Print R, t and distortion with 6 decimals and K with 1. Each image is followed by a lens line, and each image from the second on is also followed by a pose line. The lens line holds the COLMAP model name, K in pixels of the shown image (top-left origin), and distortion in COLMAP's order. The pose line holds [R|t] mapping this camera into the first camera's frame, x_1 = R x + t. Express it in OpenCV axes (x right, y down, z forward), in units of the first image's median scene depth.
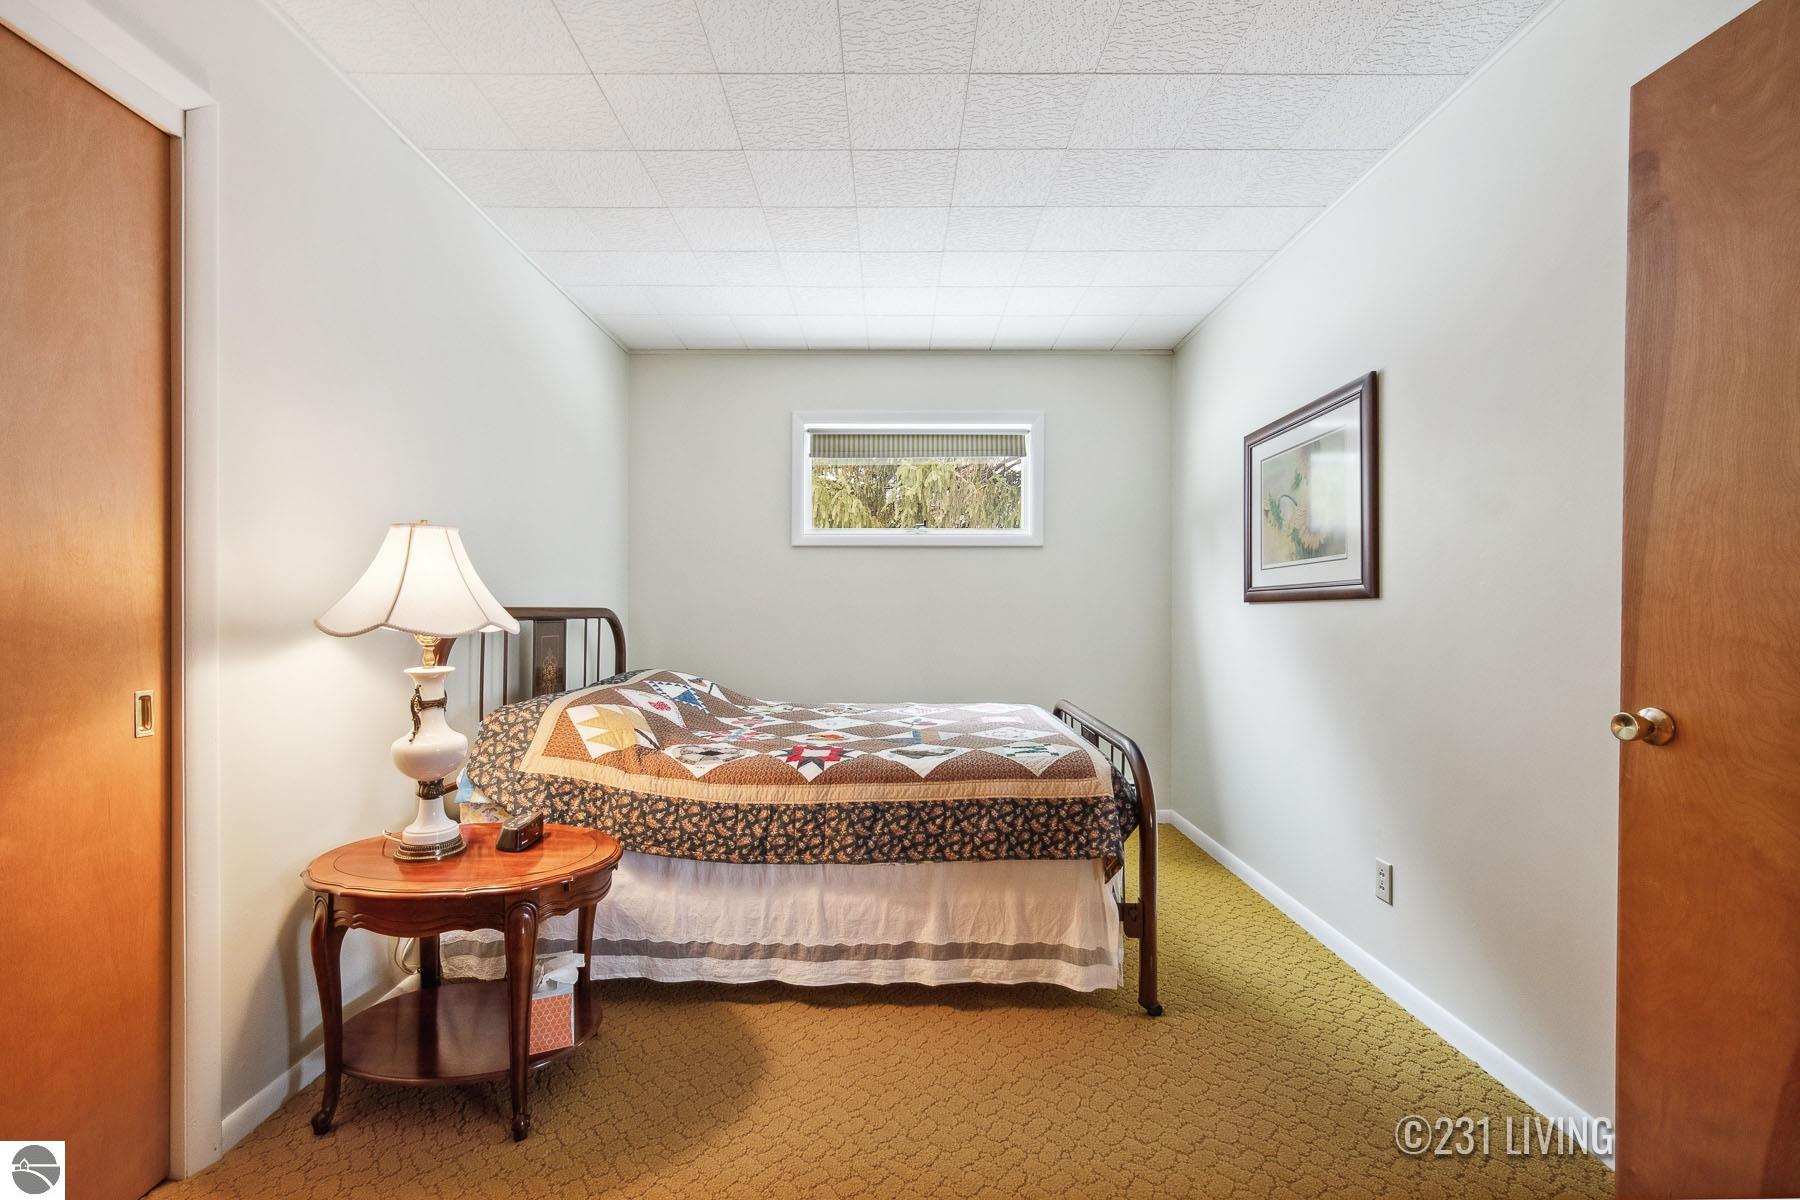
lens RADIAL K [[760.7, 0, 897.7], [0, 760.7, 622.3], [0, 0, 1]] dist [0.004007, -0.000016]
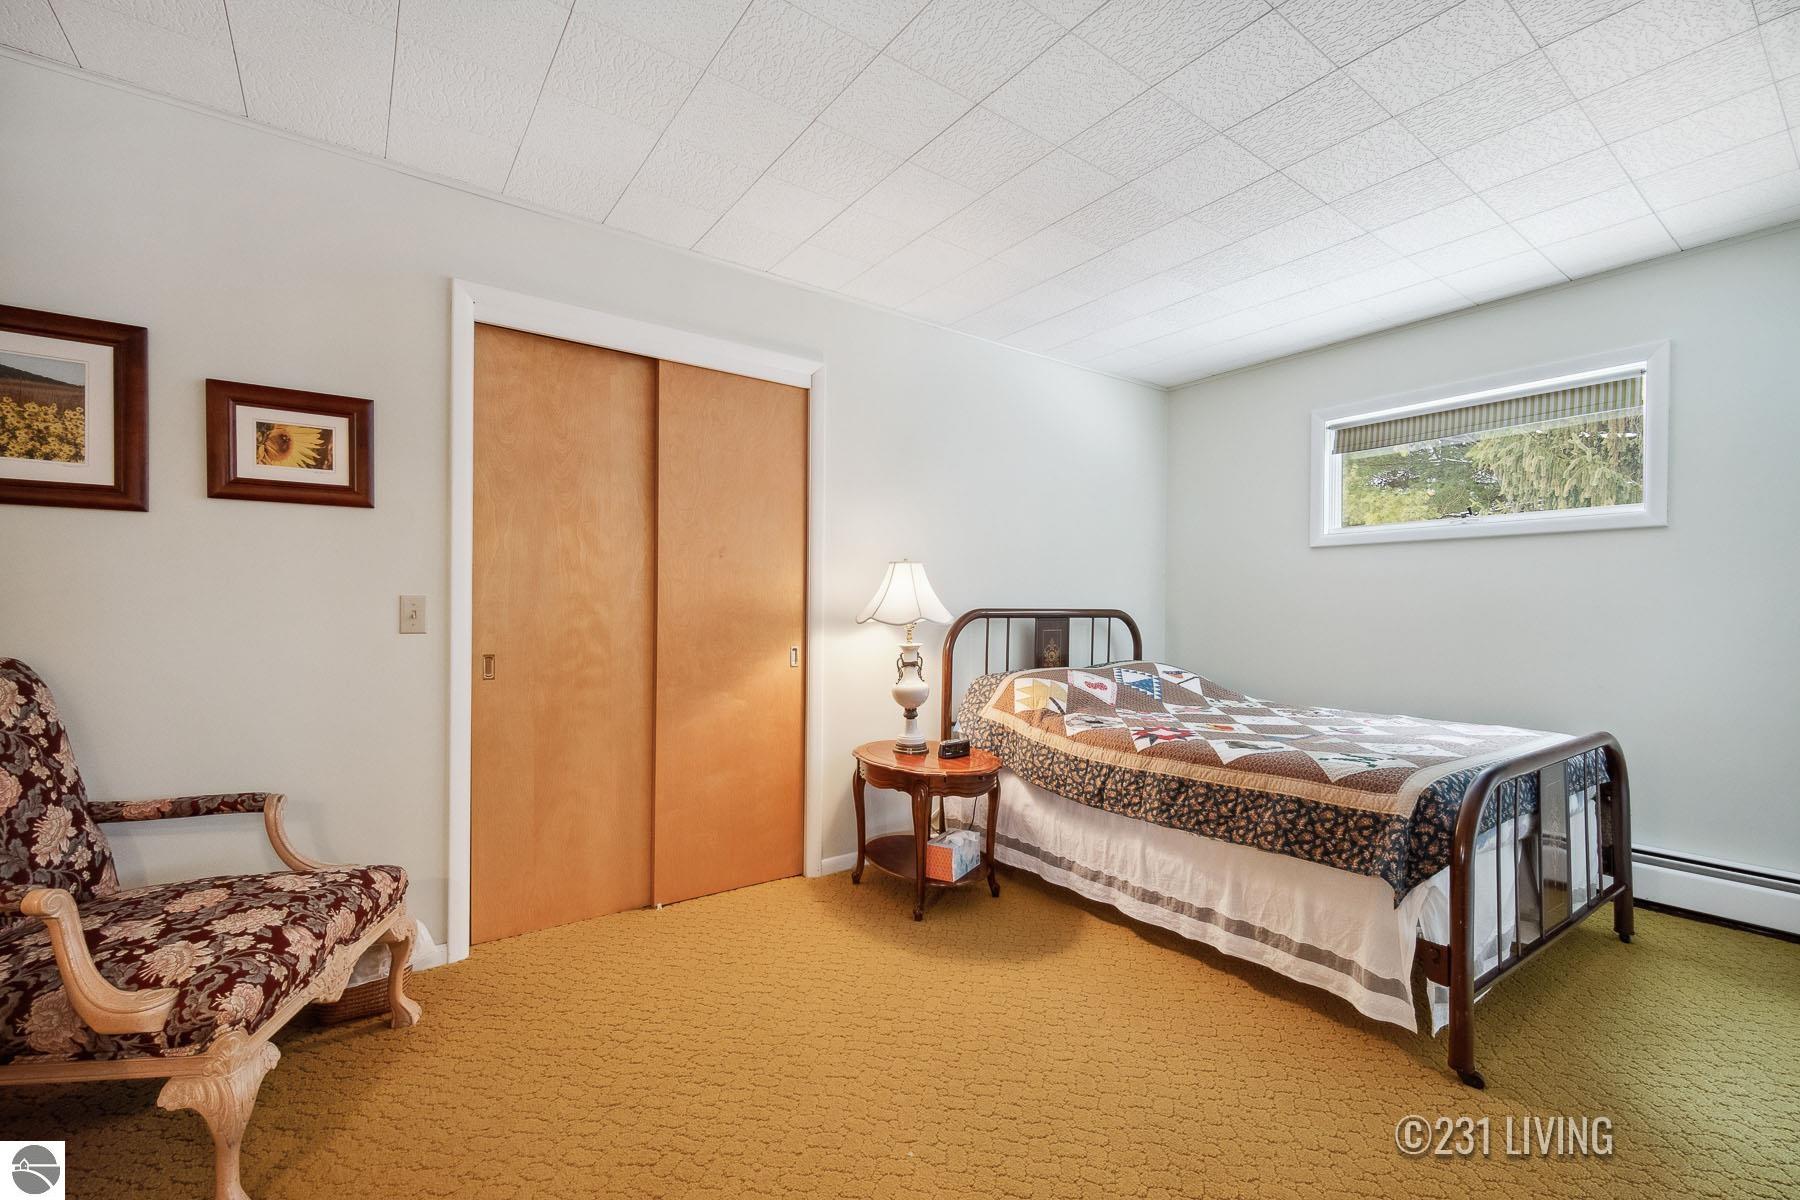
lens RADIAL K [[761.6, 0, 908.0], [0, 761.6, 621.0], [0, 0, 1]] dist [-0.003450, -0.000036]
pose [[0.591488, 0.014689, -0.806180, 0.655541], [-0.016316, 0.999847, 0.006247, -0.001987], [0.806149, 0.009458, 0.591637, -0.022024]]
